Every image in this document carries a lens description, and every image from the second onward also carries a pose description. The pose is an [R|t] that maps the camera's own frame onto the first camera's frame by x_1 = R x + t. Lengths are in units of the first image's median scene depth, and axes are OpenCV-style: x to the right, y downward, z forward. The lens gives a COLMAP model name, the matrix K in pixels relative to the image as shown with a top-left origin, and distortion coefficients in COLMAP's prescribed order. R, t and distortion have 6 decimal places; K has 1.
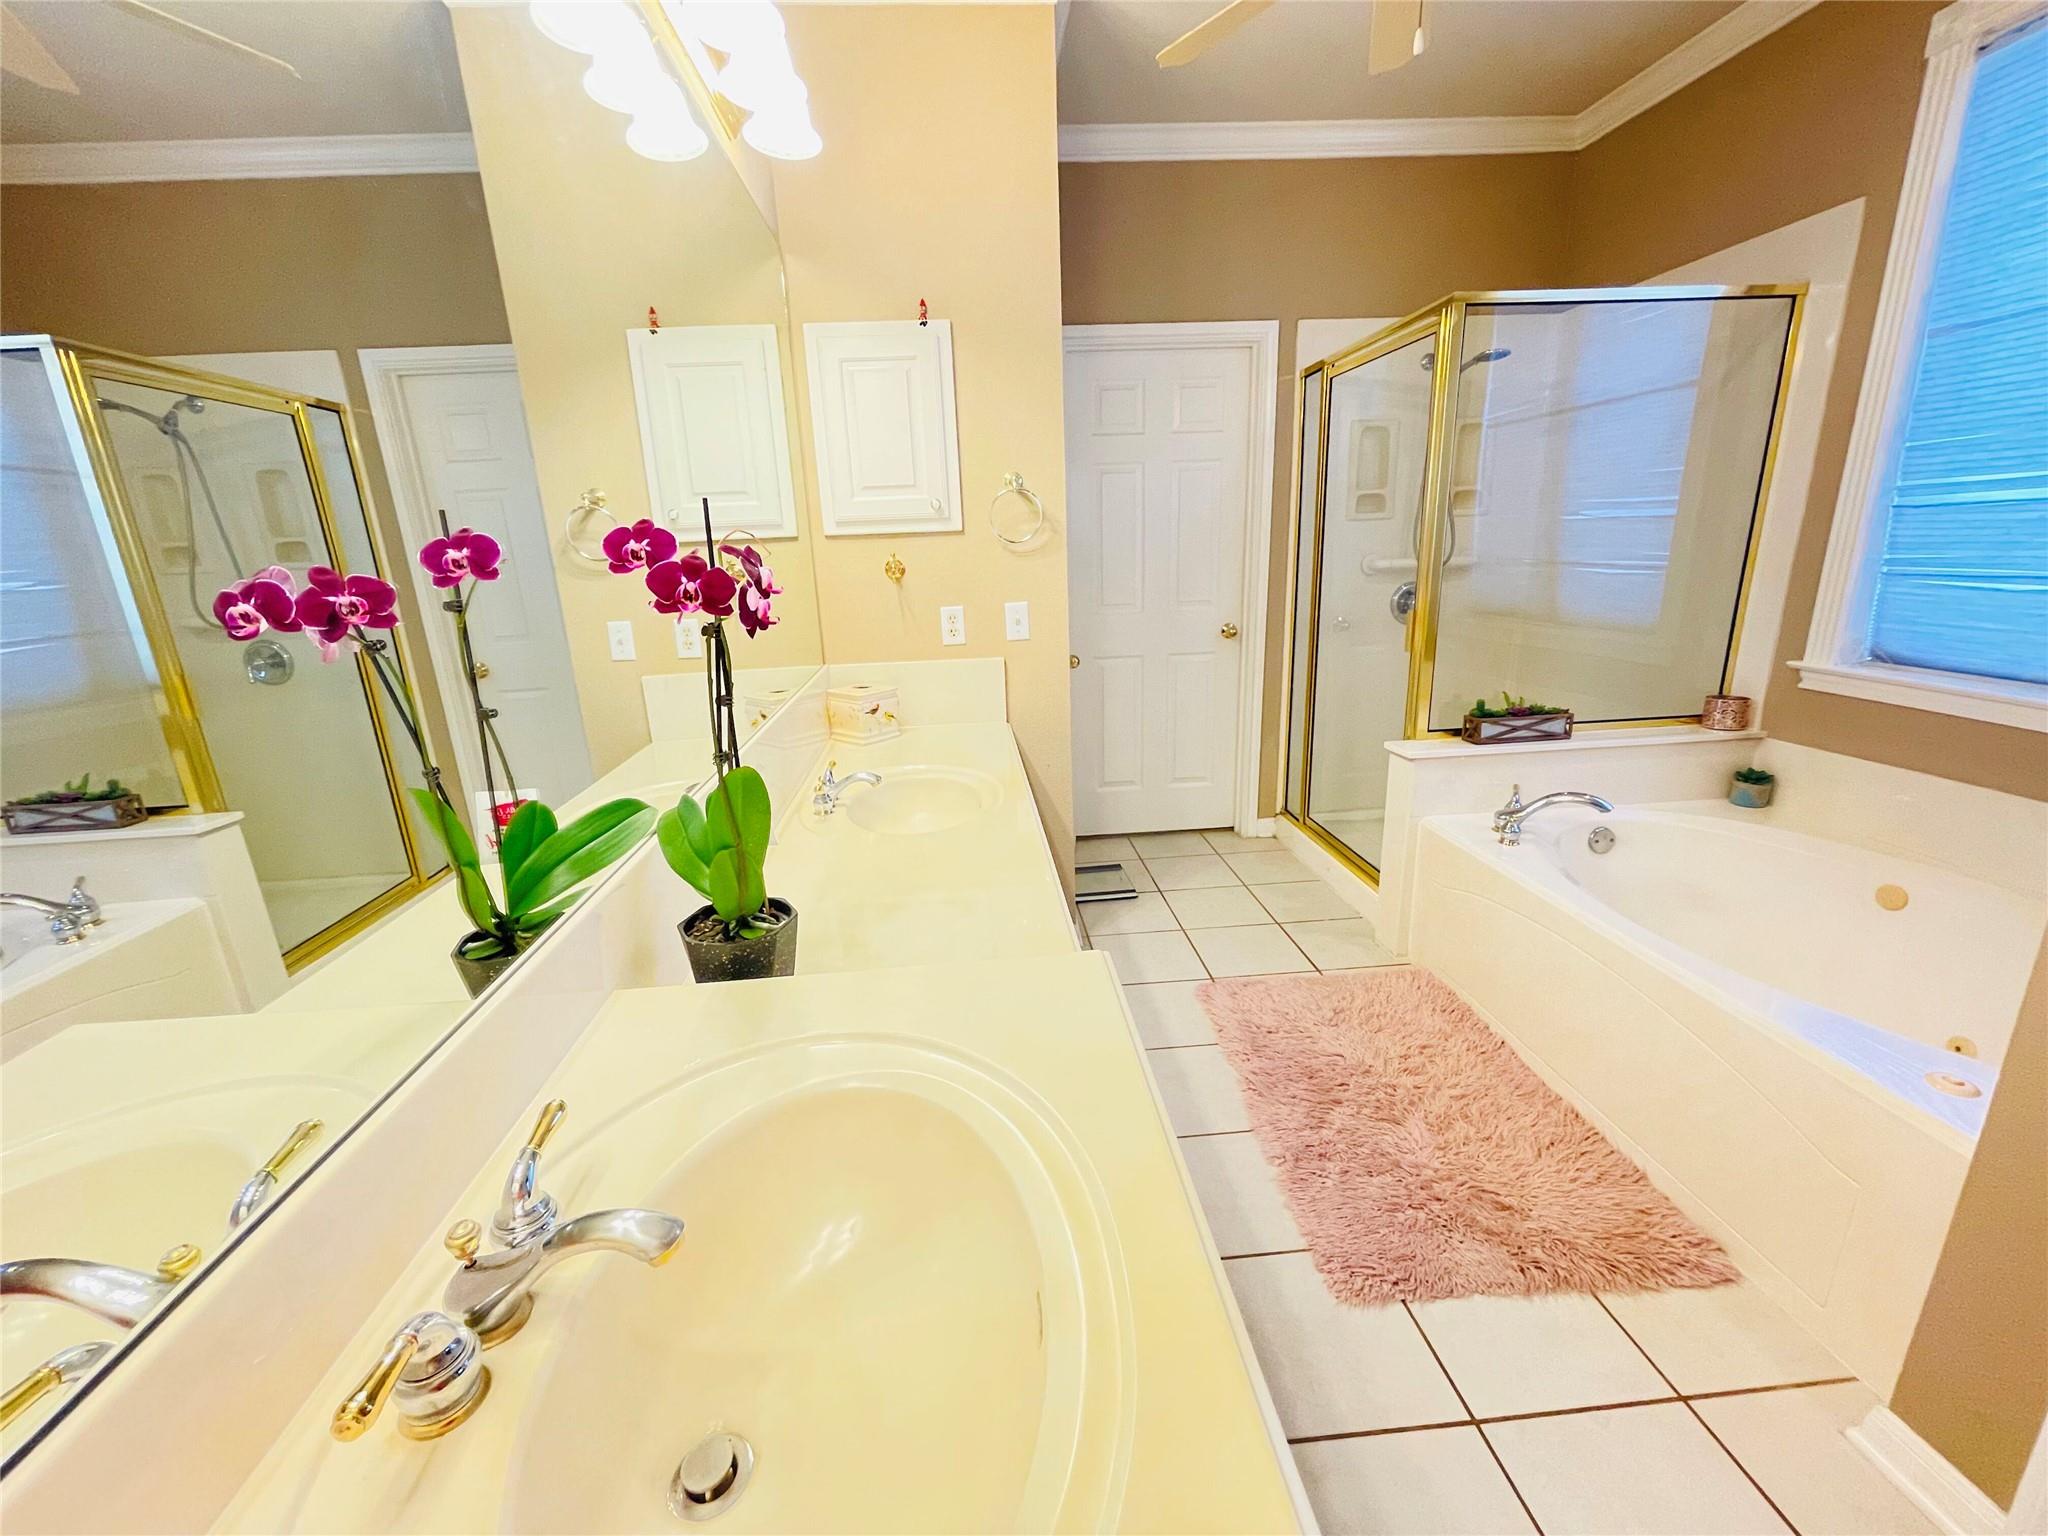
lens RADIAL K [[825.1, 0, 1022.0], [0, 825.1, 773.2], [0, 0, 1]] dist [-0.017681, 0.006549]
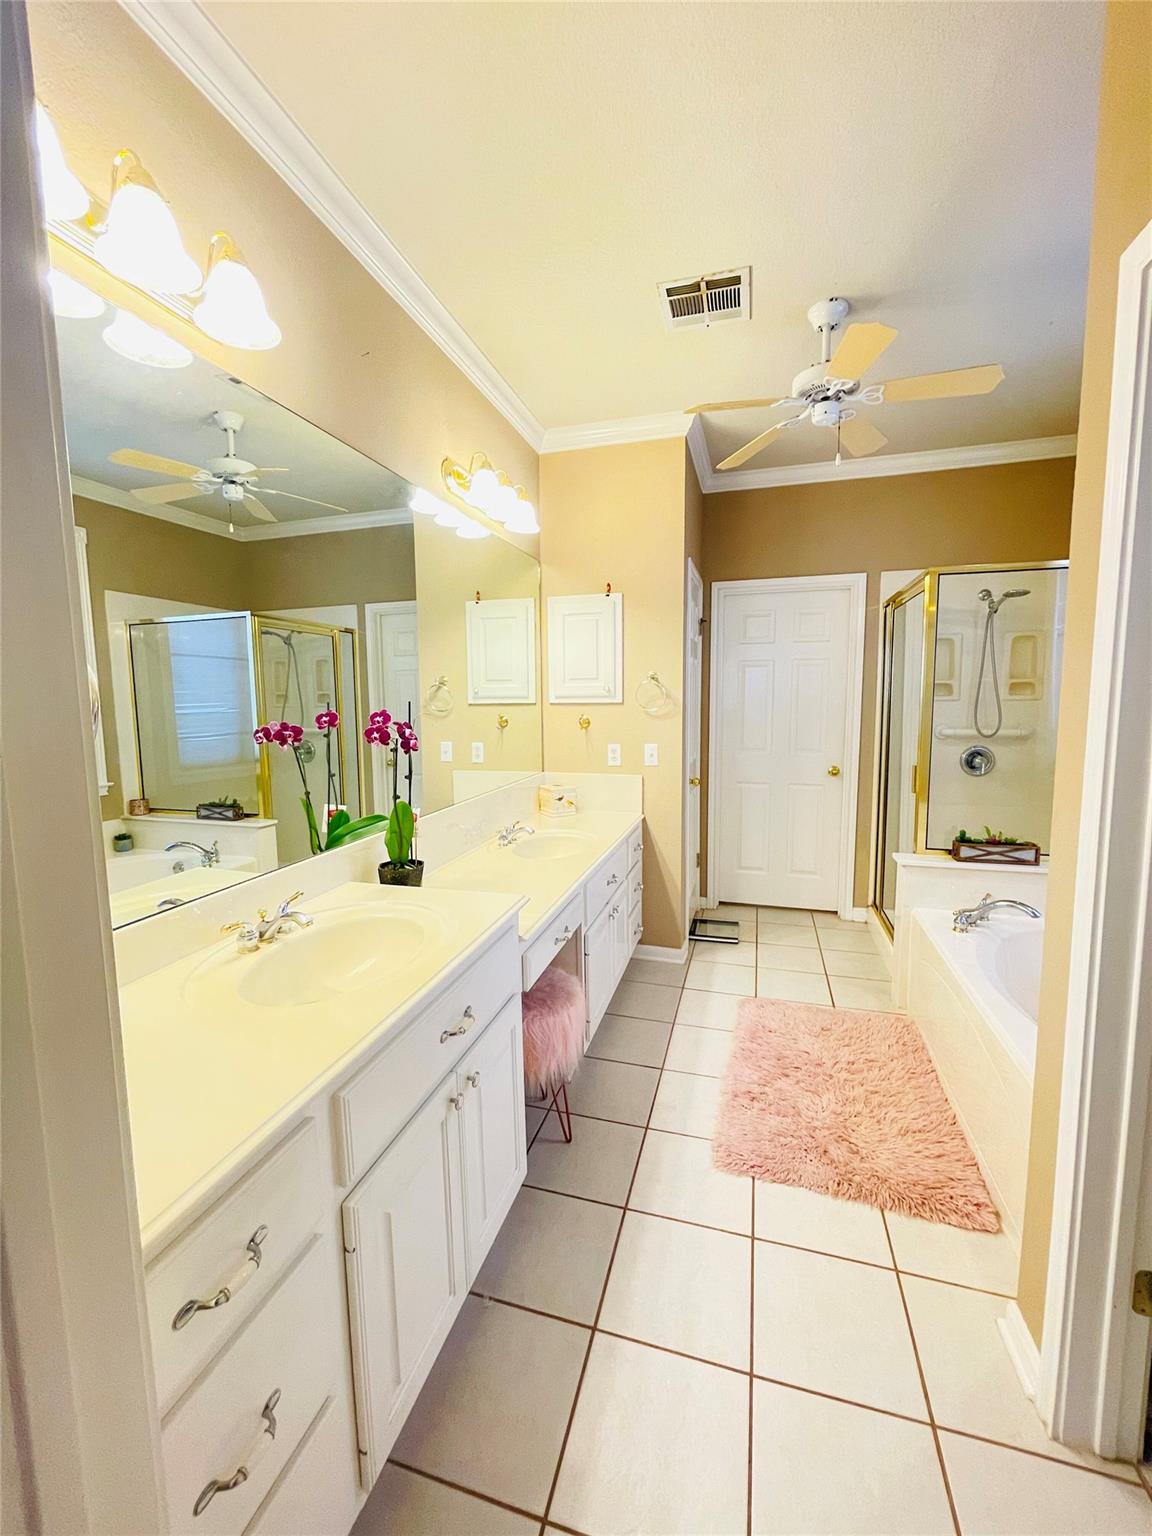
lens RADIAL K [[618.8, 0, 576.0], [0, 618.8, 768.0], [0, 0, 1]] dist [-0.017681, 0.006549]
pose [[0.933956, 0.071643, -0.350133, 0.305473], [-0.124088, 0.983758, -0.129702, 0.026625], [0.335154, 0.164584, 0.927677, -0.236128]]
